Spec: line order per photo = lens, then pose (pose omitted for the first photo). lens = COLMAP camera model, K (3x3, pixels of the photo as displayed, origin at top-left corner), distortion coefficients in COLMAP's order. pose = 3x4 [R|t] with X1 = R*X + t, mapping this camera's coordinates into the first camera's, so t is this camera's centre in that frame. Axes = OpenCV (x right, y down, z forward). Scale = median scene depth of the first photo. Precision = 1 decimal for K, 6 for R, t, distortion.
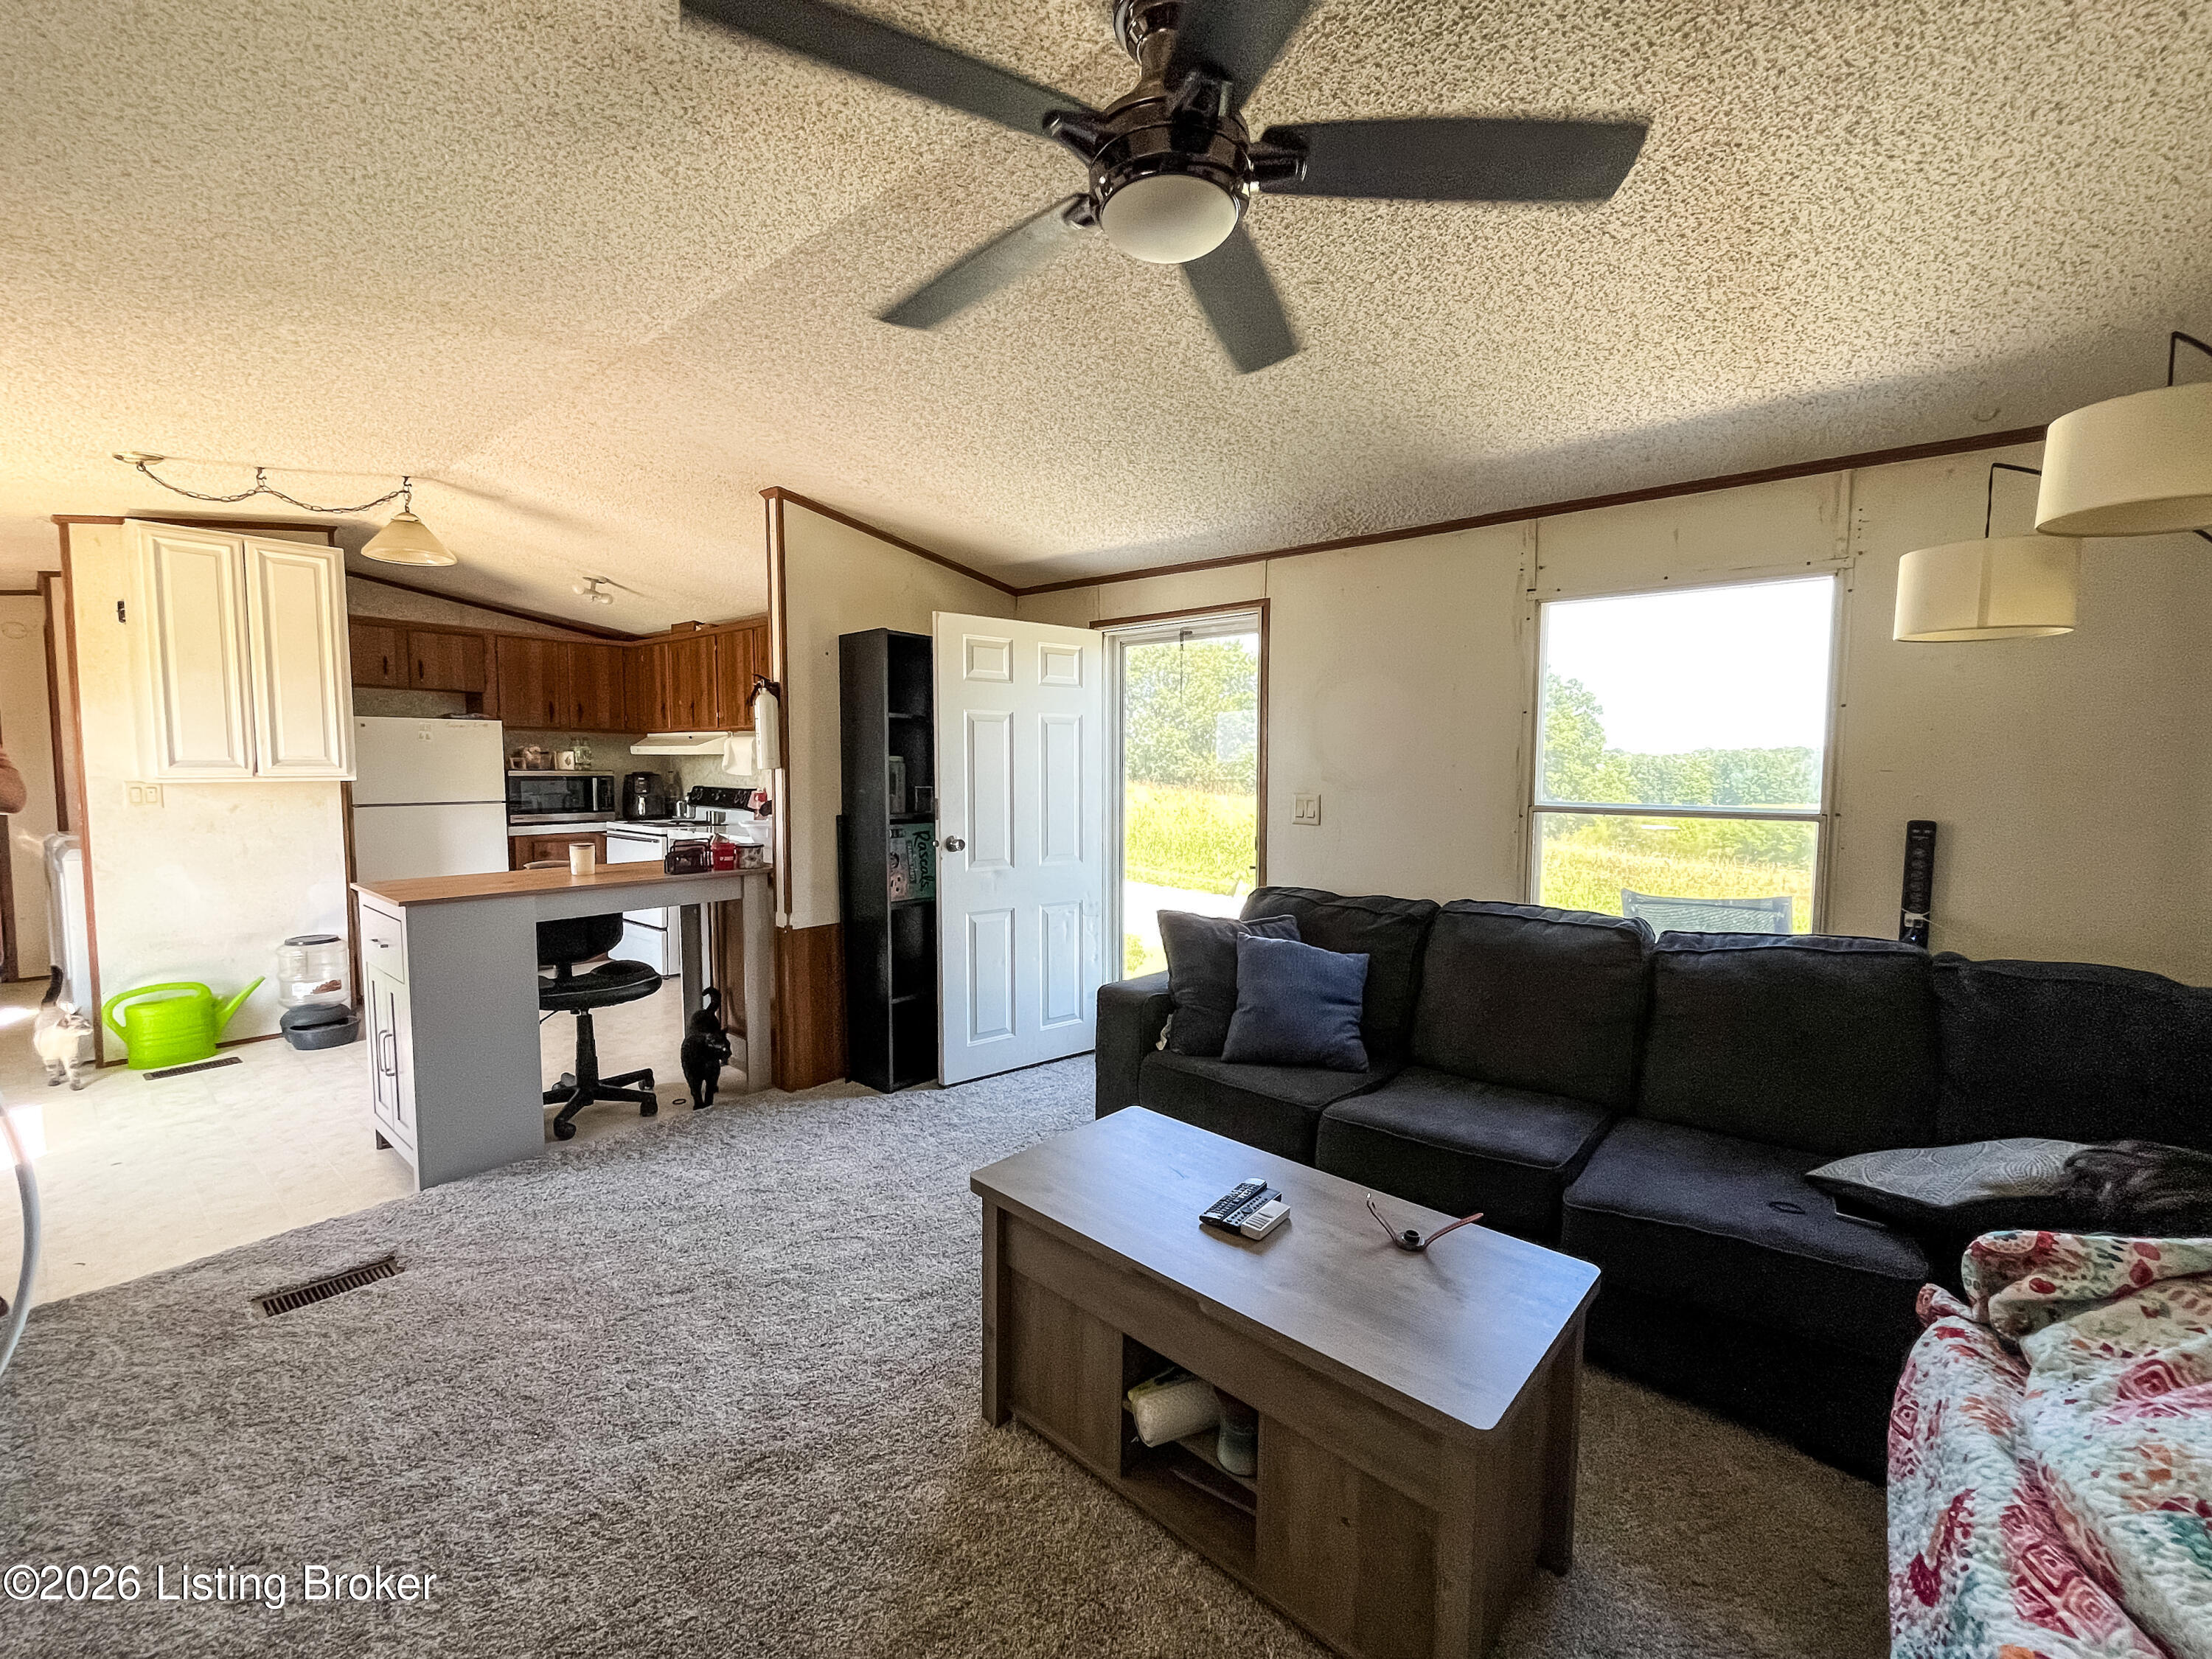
lens RADIAL K [[881.2, 0, 1106.0], [0, 881.2, 829.5], [0, 0, 1]] dist [0.000621, 0.000100]
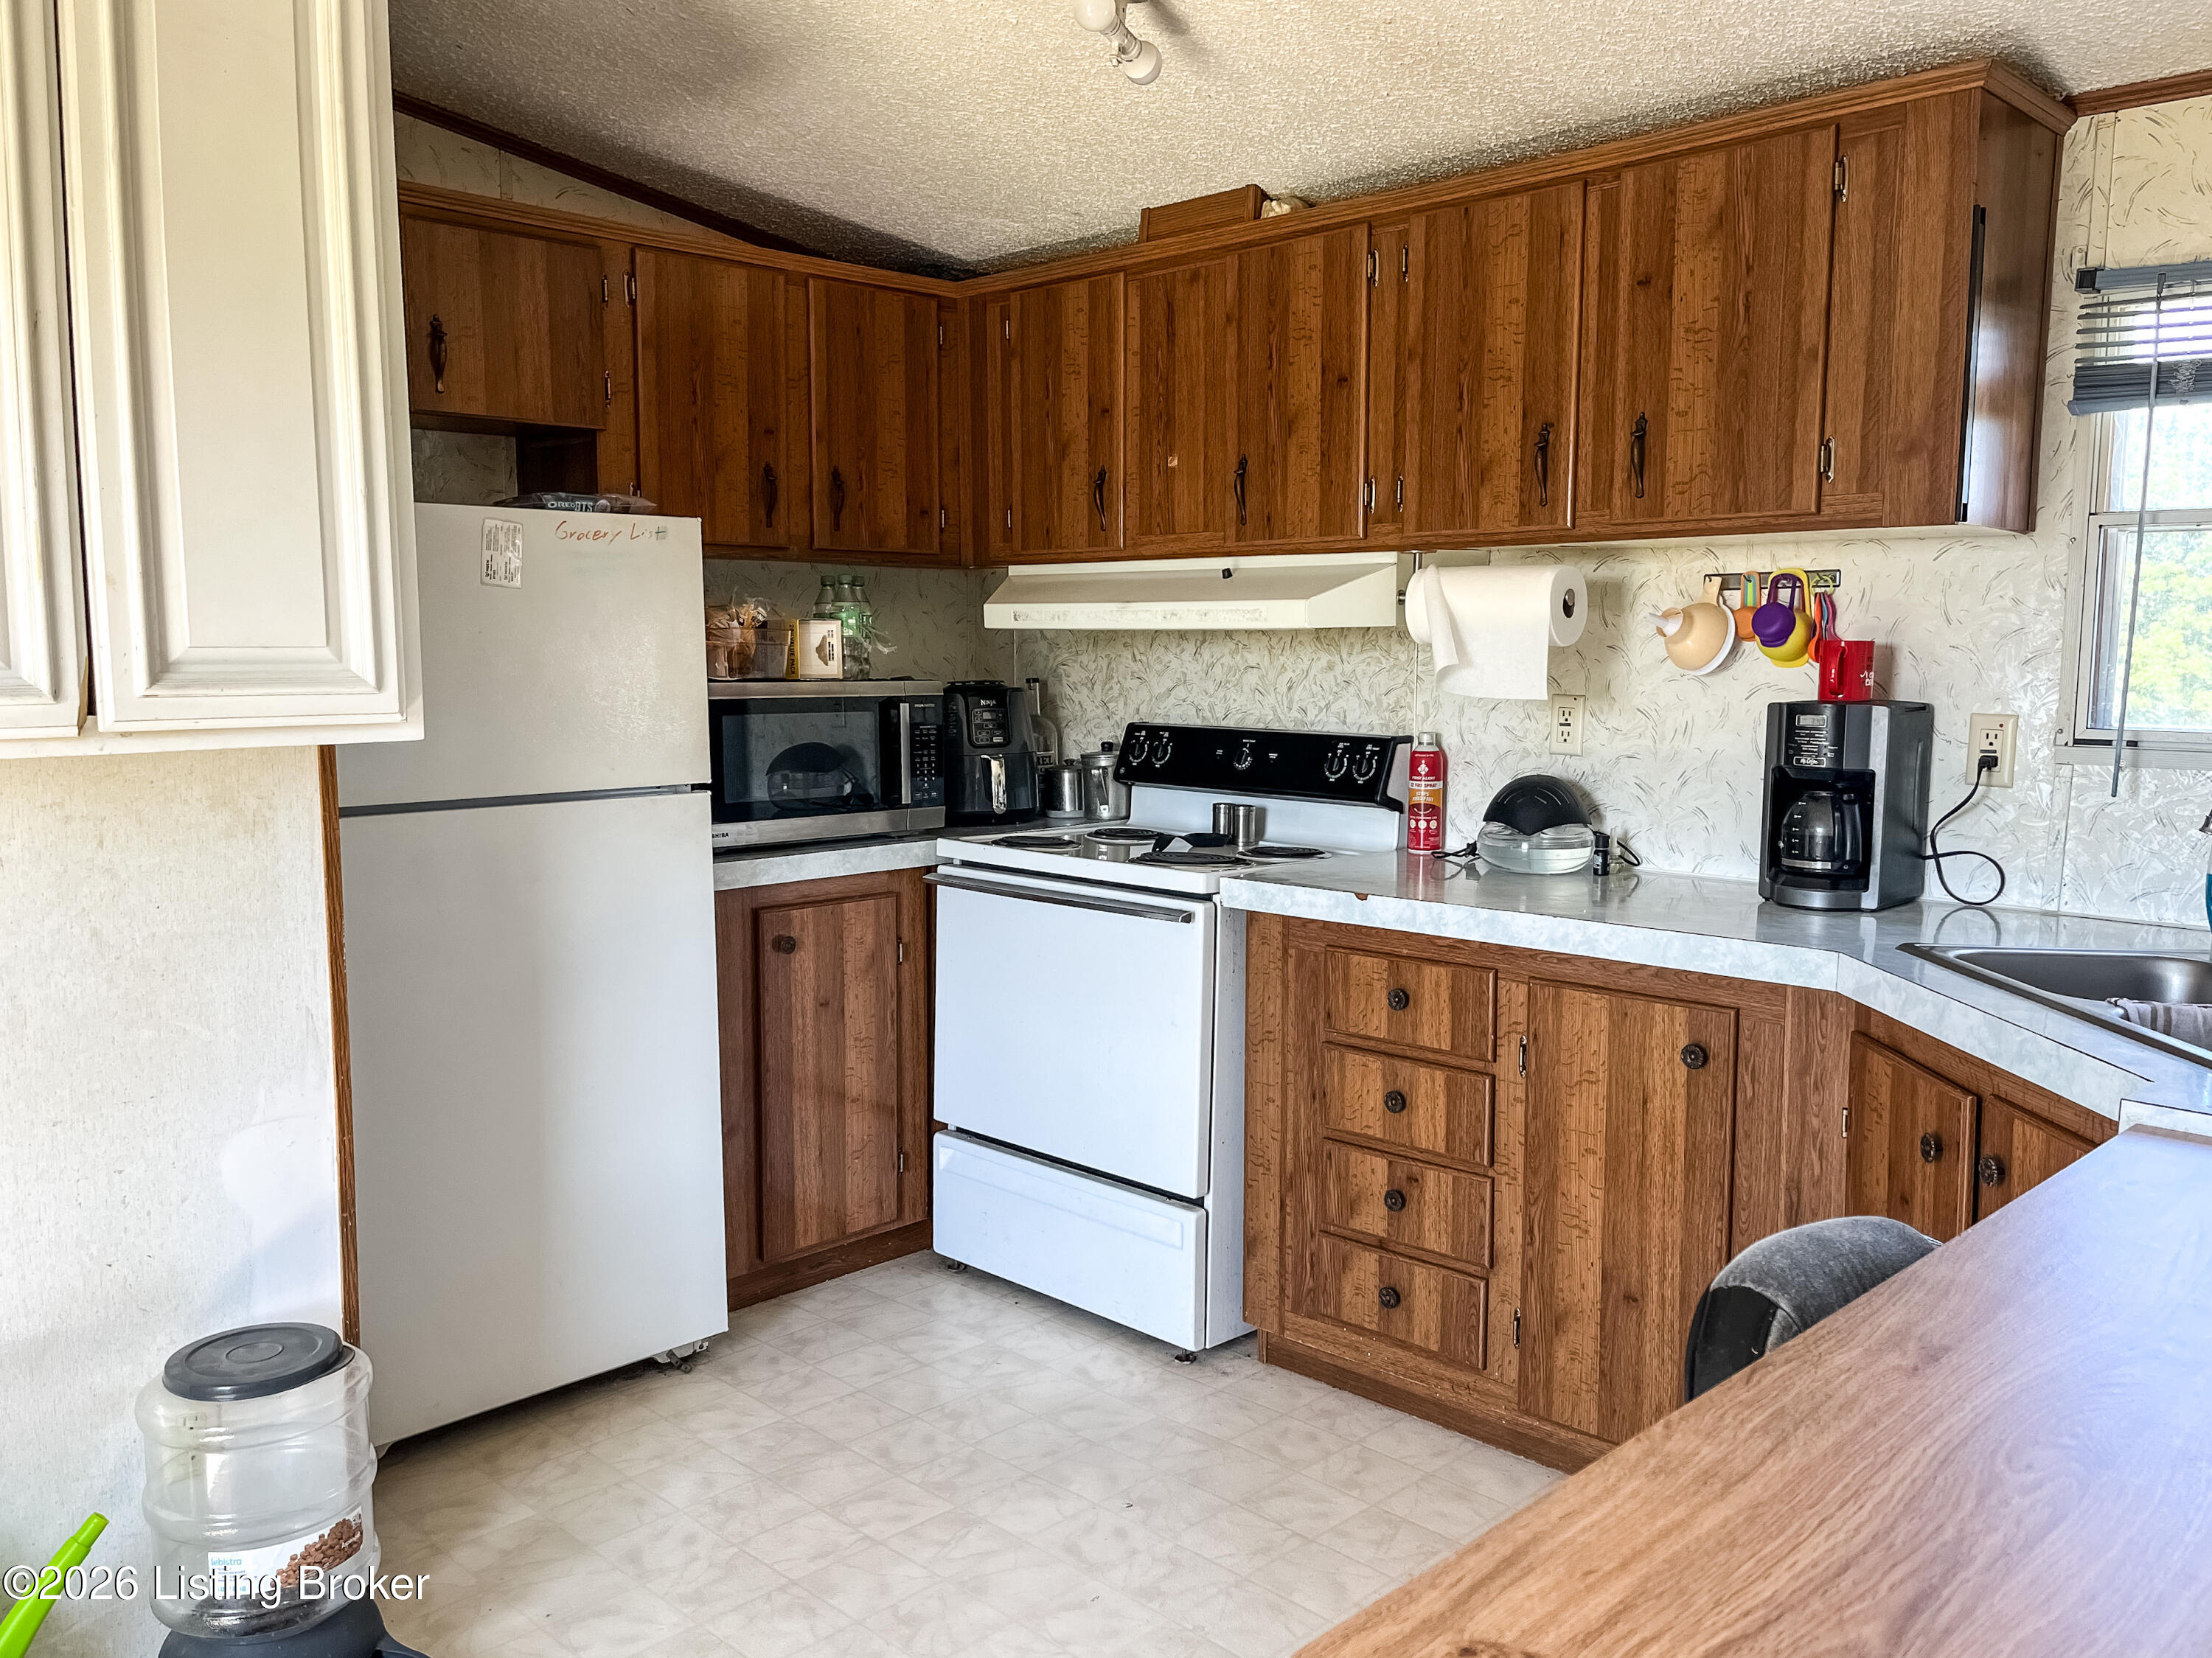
lens RADIAL K [[1671.6, 0, 1106.0], [0, 1671.6, 829.0], [0, 0, 1]] dist [0.063898, -0.065774]
pose [[0.996101, 0.007227, -0.087918, -0.451084], [-0.003798, 0.999228, 0.039107, -0.036563], [0.088133, -0.038621, 0.995360, 0.395921]]
